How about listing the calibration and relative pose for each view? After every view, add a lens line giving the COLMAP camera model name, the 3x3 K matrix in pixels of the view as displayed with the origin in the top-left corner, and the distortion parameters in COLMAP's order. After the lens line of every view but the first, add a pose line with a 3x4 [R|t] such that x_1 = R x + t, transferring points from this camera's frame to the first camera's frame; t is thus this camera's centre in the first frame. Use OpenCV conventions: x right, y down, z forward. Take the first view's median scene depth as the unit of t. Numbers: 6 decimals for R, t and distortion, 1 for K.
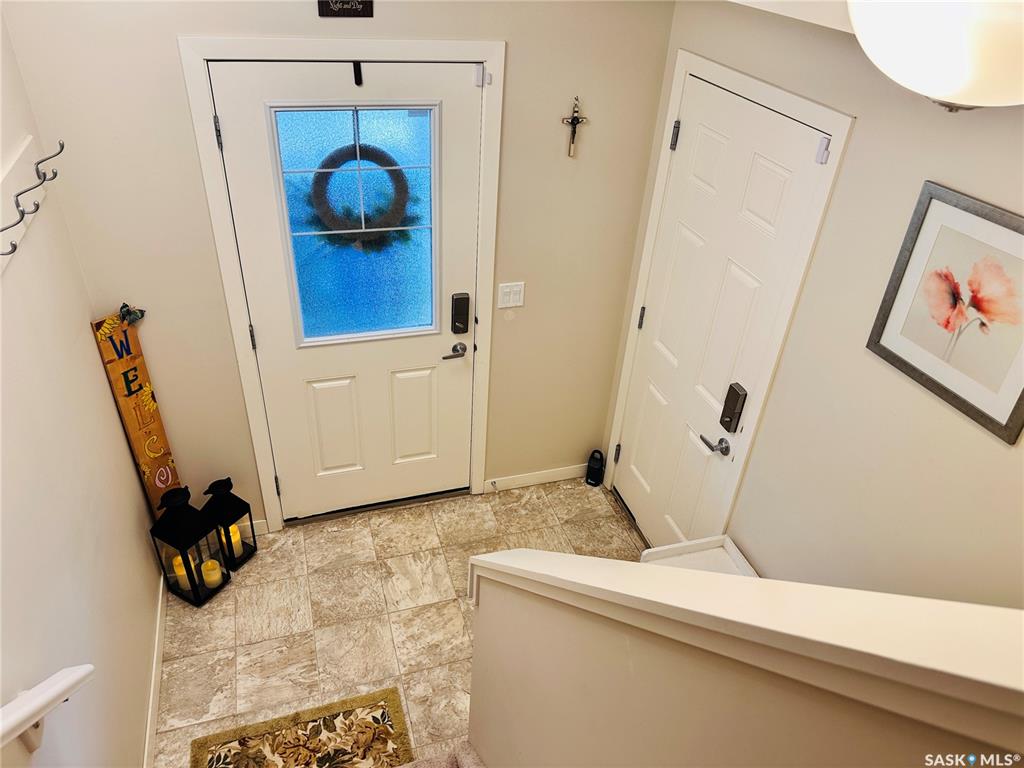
lens RADIAL K [[721.1, 0, 519.4], [0, 721.1, 384.2], [0, 0, 1]] dist [0.081056, -0.107141]
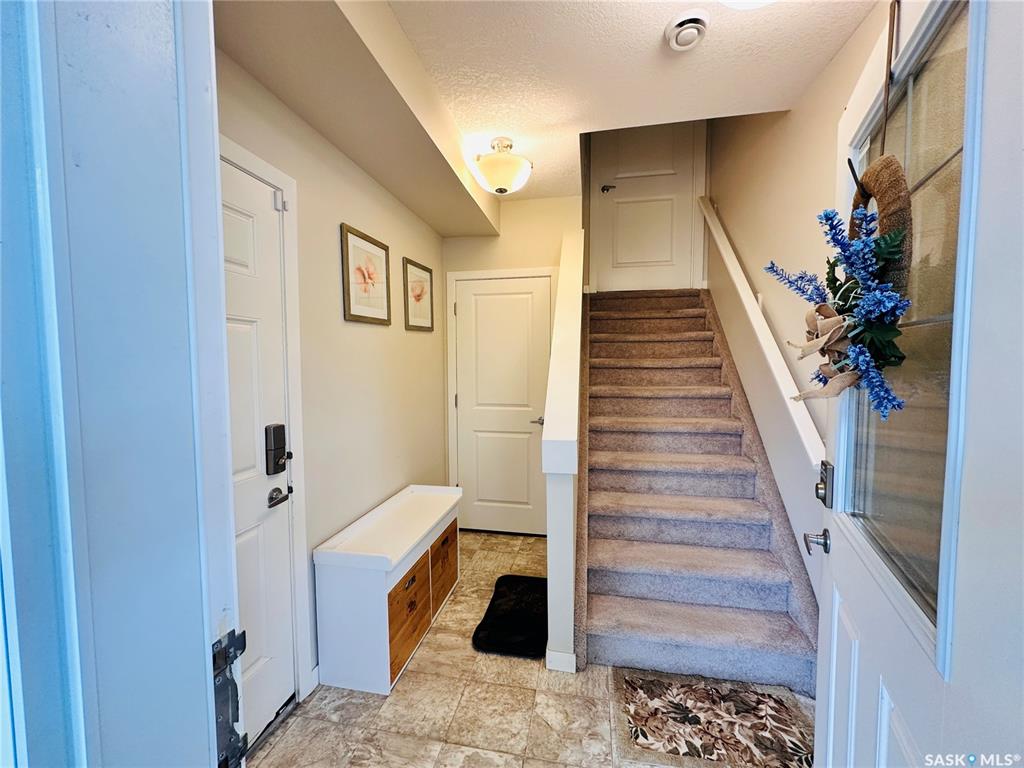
lens RADIAL K [[410.2, 0, 512.0], [0, 410.2, 384.0], [0, 0, 1]] dist [-0.007012, 0.000297]
pose [[-0.871897, -0.079095, 0.483259, -0.277842], [0.231293, 0.803333, 0.548780, -0.285497], [-0.431624, 0.590254, -0.682130, 1.207607]]
